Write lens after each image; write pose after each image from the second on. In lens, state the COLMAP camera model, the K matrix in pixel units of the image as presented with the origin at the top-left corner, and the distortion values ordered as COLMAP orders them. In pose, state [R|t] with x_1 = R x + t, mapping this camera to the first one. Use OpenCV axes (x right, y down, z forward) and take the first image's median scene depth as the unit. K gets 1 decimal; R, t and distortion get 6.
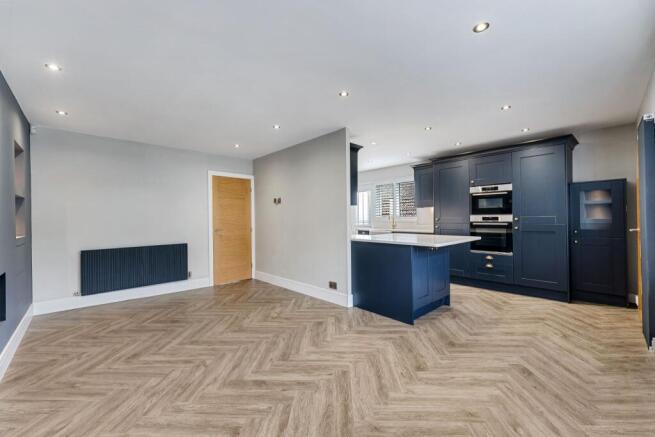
lens RADIAL K [[265.8, 0, 328.2], [0, 265.8, 215.9], [0, 0, 1]] dist [-0.000330, 0.000105]
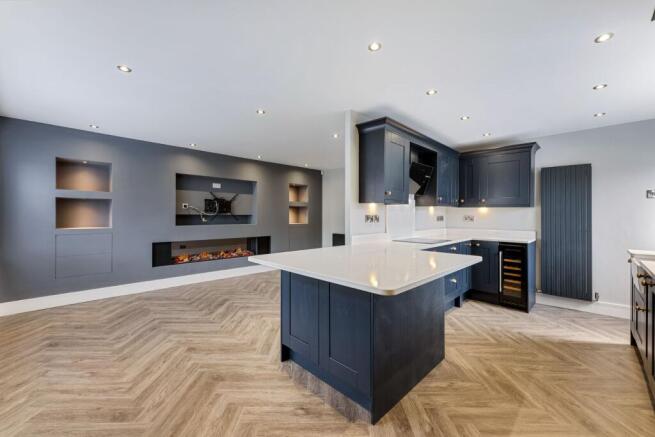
lens RADIAL K [[265.8, 0, 328.2], [0, 265.8, 215.9], [0, 0, 1]] dist [-0.000330, 0.000105]
pose [[0.041679, 0.014487, -0.999026, 0.900214], [-0.003332, 0.999891, 0.014361, -0.012438], [0.999126, 0.002730, 0.041723, 0.920067]]
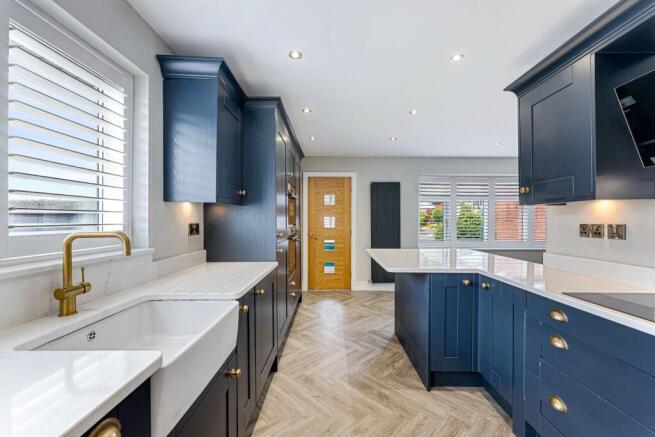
lens RADIAL K [[264.0, 0, 327.9], [0, 264.0, 221.9], [0, 0, 1]] dist [-0.000726, -0.000102]
pose [[-0.726364, 0.014156, 0.687164, 0.032205], [0.010872, 0.999899, -0.009106, -0.008716], [-0.687224, 0.000857, -0.726445, 1.779901]]
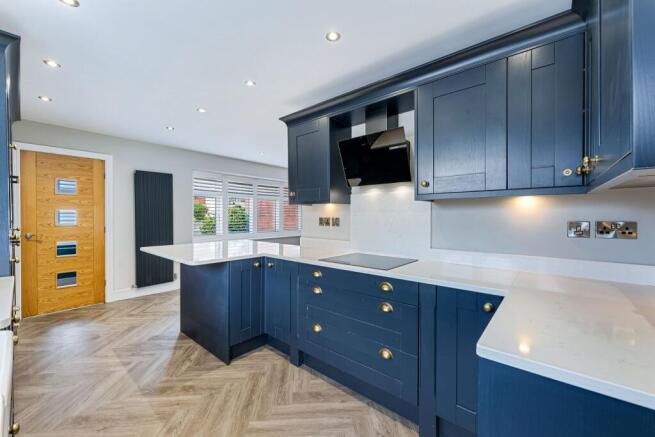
lens RADIAL K [[265.8, 0, 328.2], [0, 265.8, 215.9], [0, 0, 1]] dist [-0.000330, 0.000105]
pose [[-0.993643, 0.016312, -0.111386, 0.092238], [0.016197, 0.999867, 0.001934, -0.010333], [0.111403, 0.000118, -0.993775, 1.892278]]
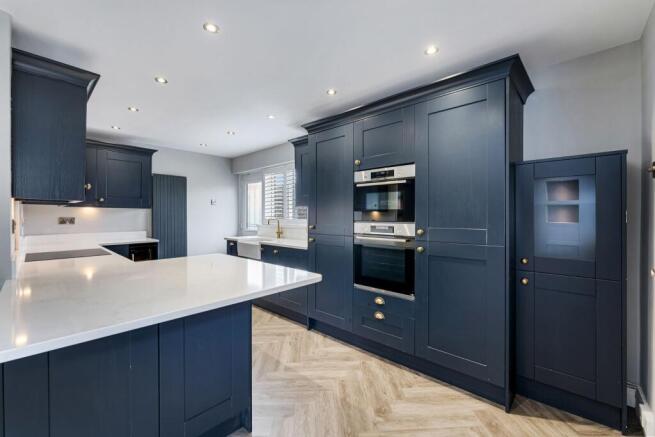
lens RADIAL K [[264.1, 0, 327.9], [0, 264.1, 217.2], [0, 0, 1]] dist [-0.010302, -0.000072]
pose [[0.996096, 0.020352, 0.085900, 0.546664], [-0.020641, 0.999784, 0.002473, -0.016756], [-0.085831, -0.004237, 0.996301, 0.570790]]
